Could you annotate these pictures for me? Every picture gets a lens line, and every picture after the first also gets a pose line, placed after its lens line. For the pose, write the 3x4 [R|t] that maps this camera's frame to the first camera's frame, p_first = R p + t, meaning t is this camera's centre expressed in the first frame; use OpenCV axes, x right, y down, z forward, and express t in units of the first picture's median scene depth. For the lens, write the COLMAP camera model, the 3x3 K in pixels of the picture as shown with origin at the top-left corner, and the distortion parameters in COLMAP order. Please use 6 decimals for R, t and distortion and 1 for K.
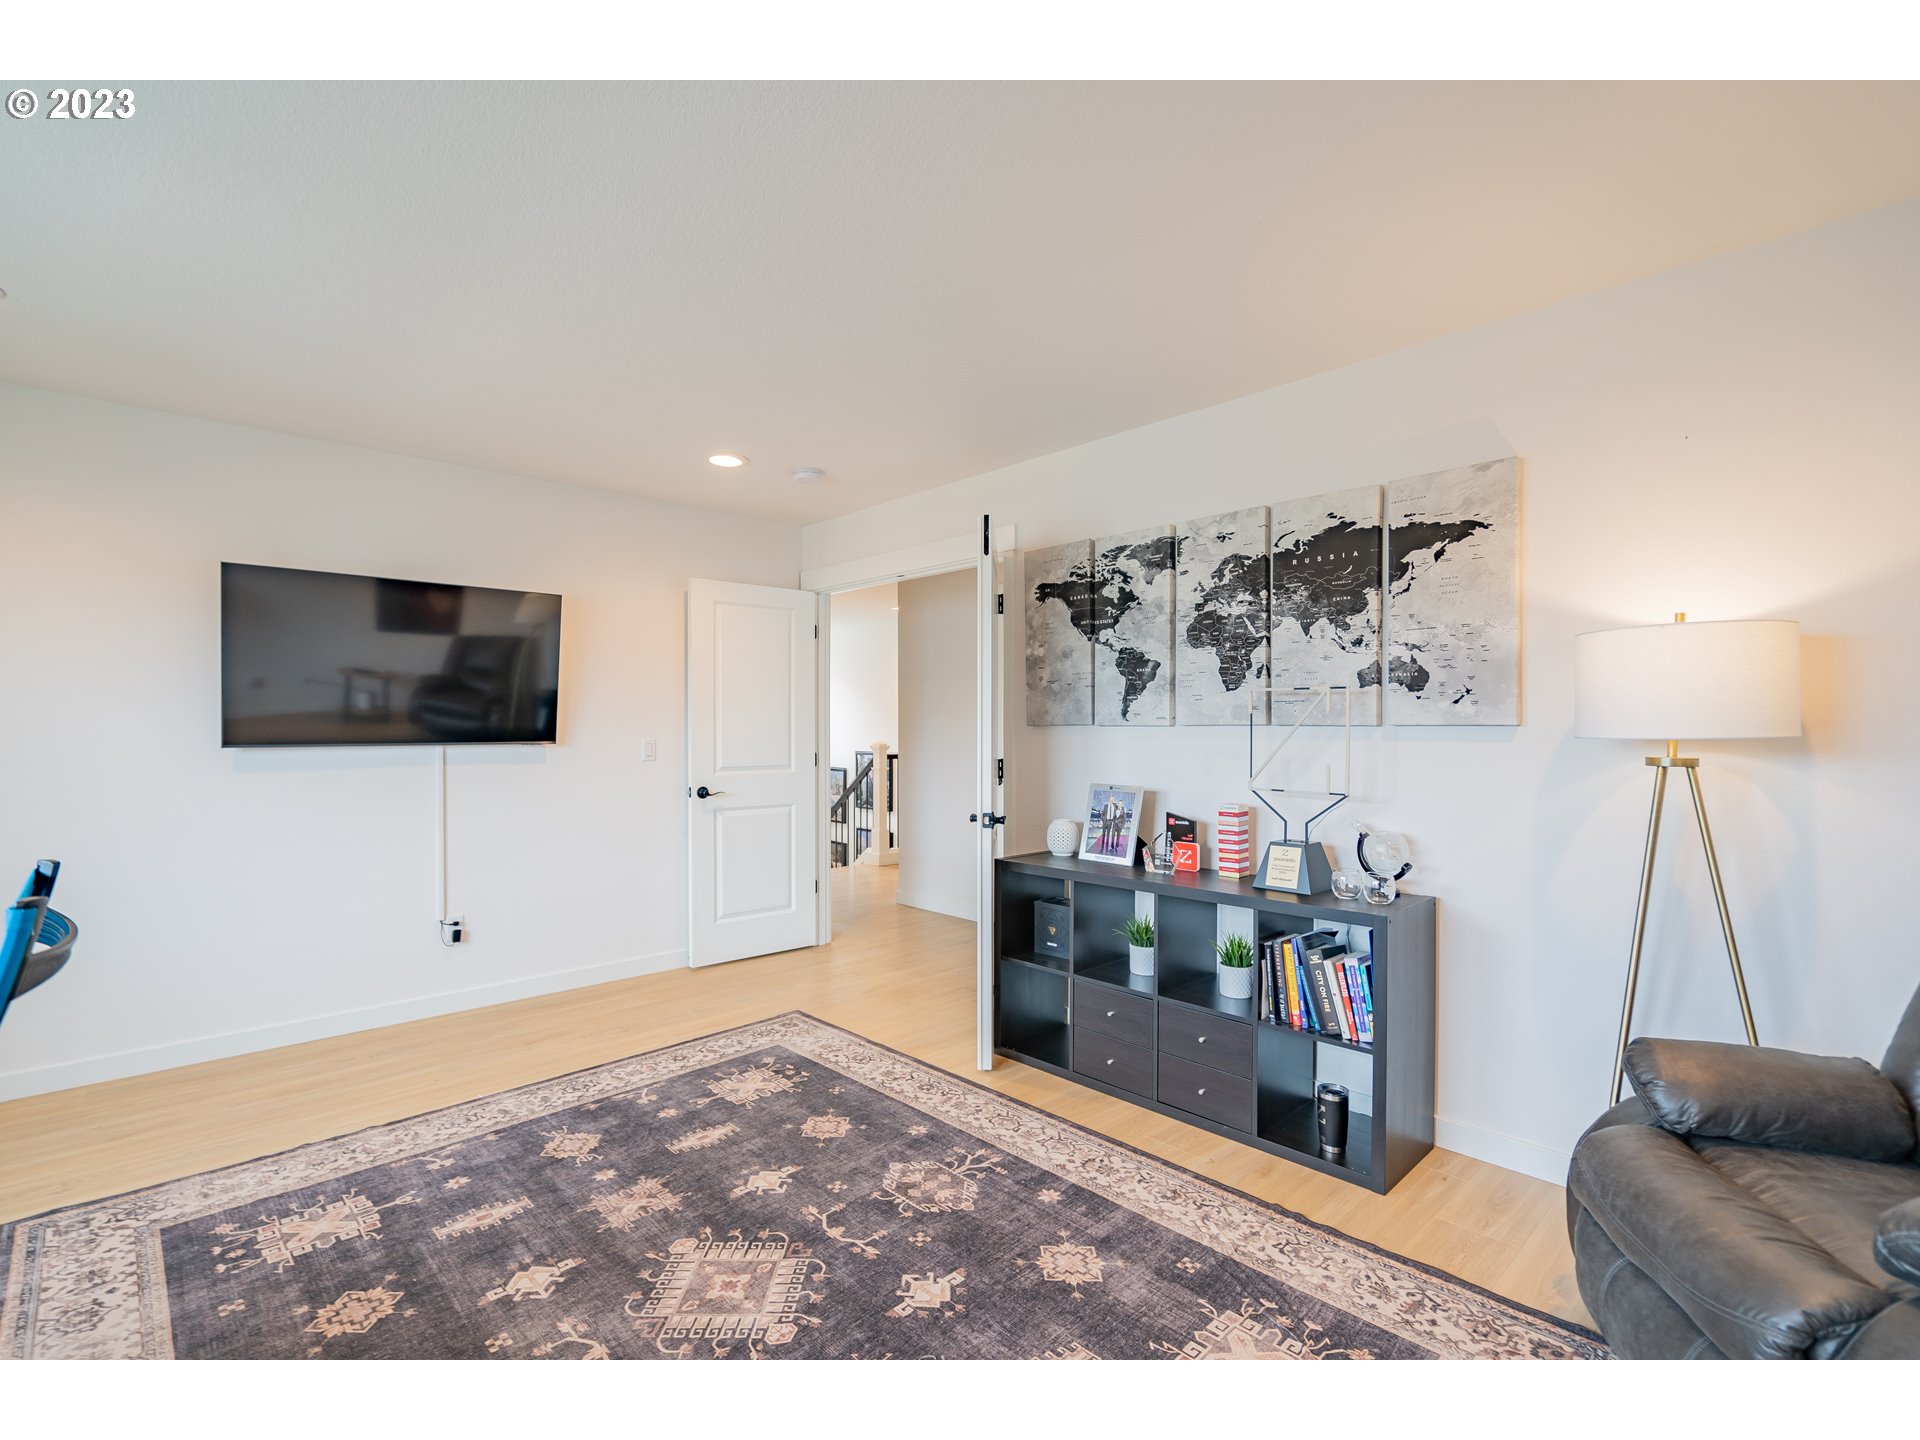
lens RADIAL K [[895.5, 0, 957.9], [0, 895.5, 725.4], [0, 0, 1]] dist [-0.003293, -0.000289]
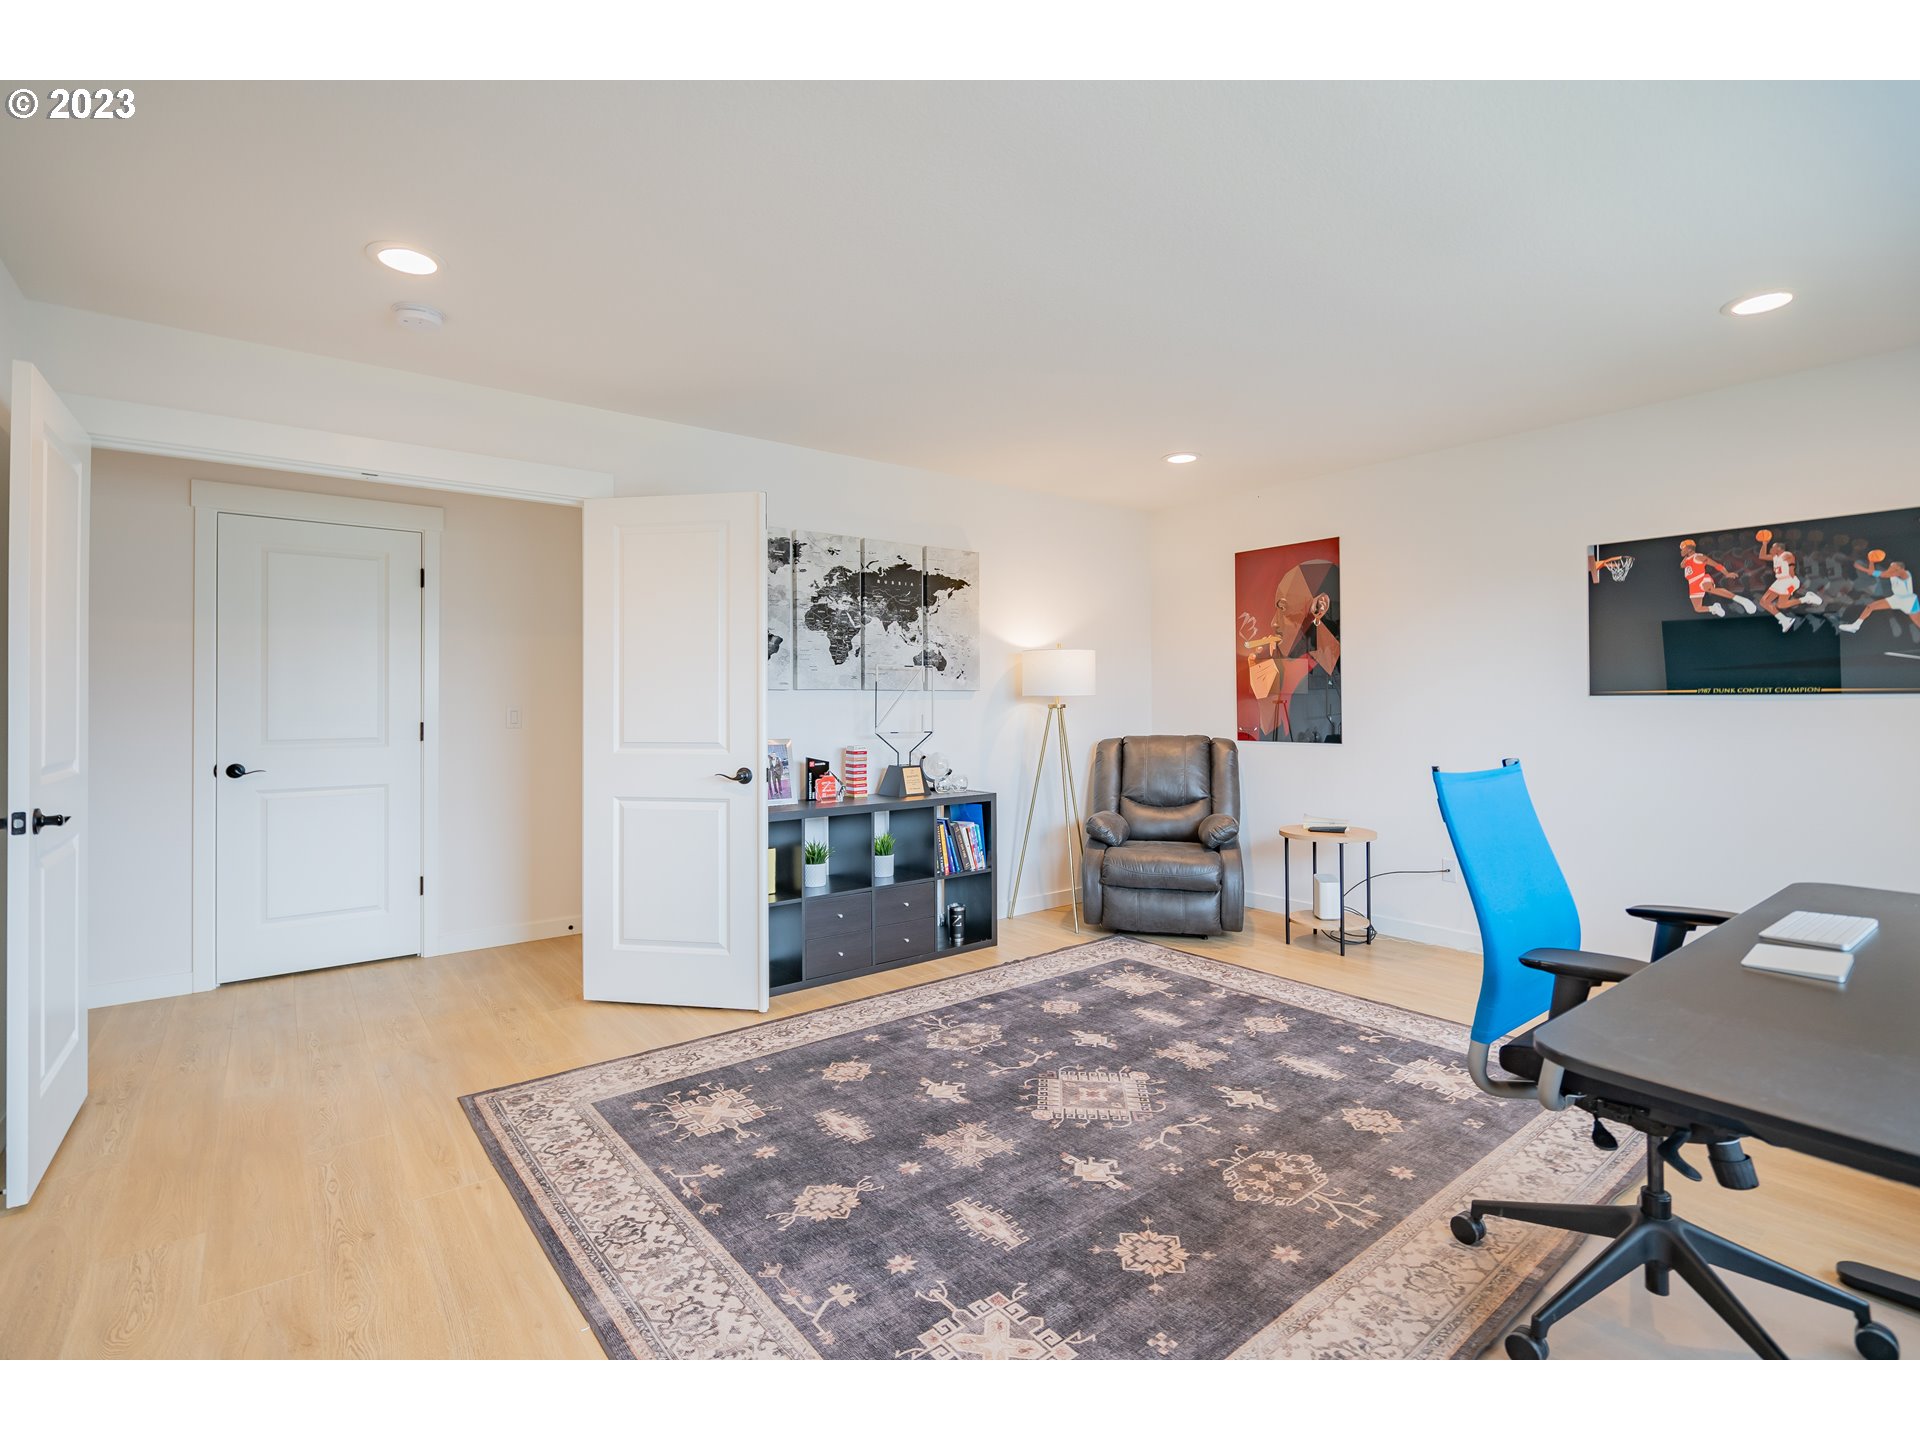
lens RADIAL K [[907.4, 0, 975.9], [0, 907.4, 671.1], [0, 0, 1]] dist [-0.000554, 0.000147]
pose [[0.072647, 0.032644, 0.996823, -1.119024], [0.002133, 0.999457, -0.032886, 0.018507], [-0.997355, 0.004515, 0.072538, 0.721254]]
